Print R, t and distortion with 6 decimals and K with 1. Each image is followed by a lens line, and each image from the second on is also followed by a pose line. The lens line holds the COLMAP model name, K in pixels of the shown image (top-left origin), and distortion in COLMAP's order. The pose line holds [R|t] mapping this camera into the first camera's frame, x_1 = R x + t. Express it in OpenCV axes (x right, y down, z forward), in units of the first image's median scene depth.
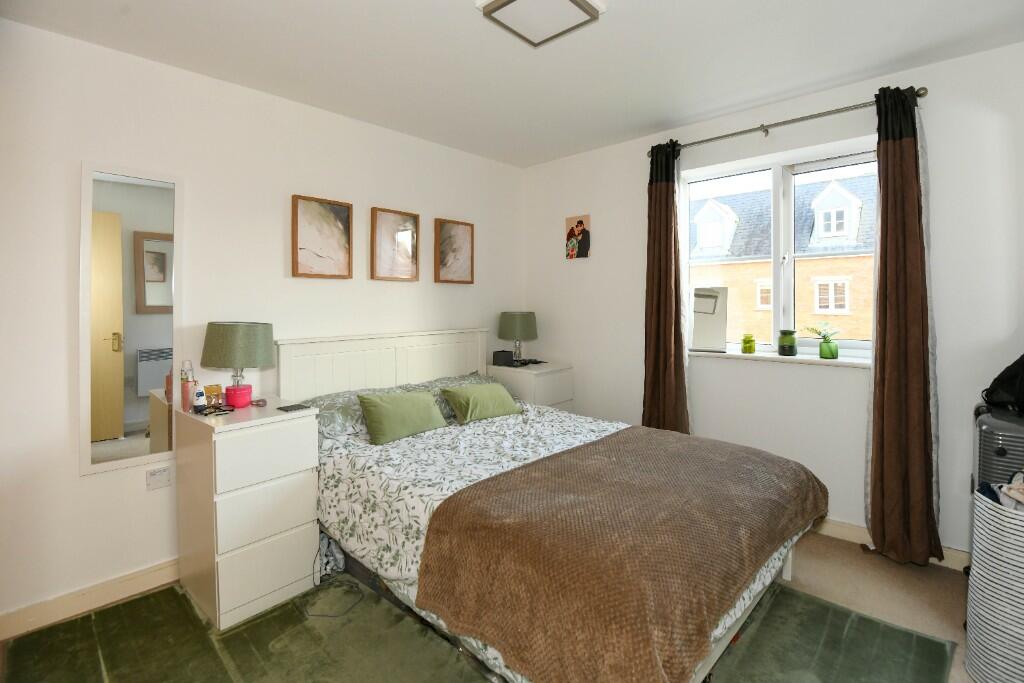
lens RADIAL K [[471.6, 0, 512.4], [0, 471.6, 319.9], [0, 0, 1]] dist [0.002079, -0.017691]
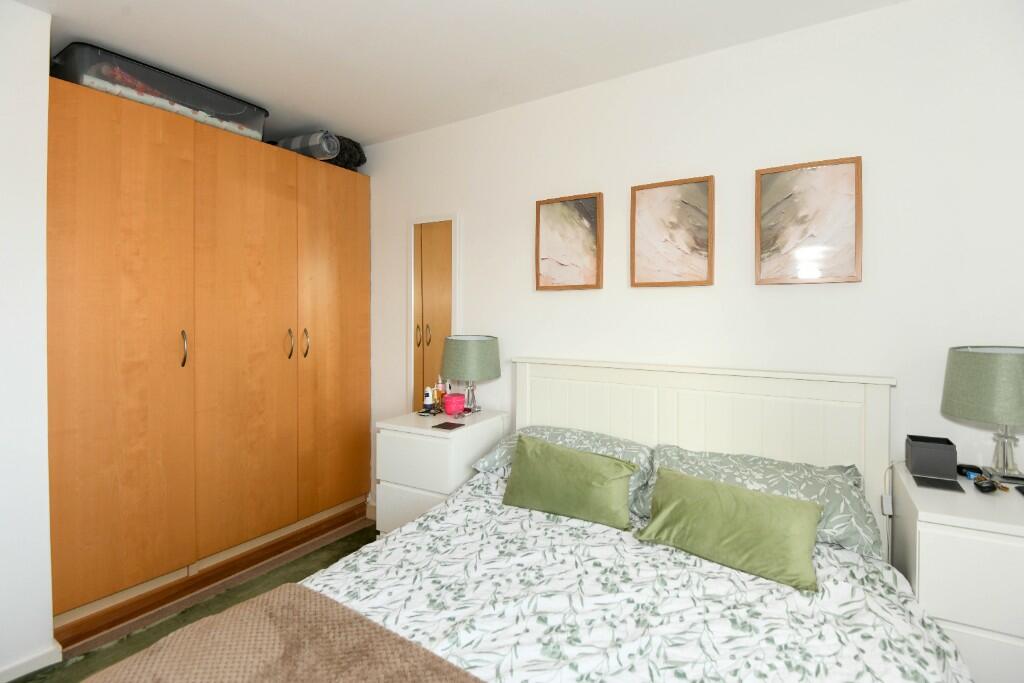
lens RADIAL K [[471.6, 0, 512.4], [0, 471.6, 319.9], [0, 0, 1]] dist [0.002079, -0.017691]
pose [[0.186627, 0.015778, -0.982304, 0.409792], [-0.036078, 0.999307, 0.009197, -0.038702], [0.981768, 0.033723, 0.187067, 0.740896]]
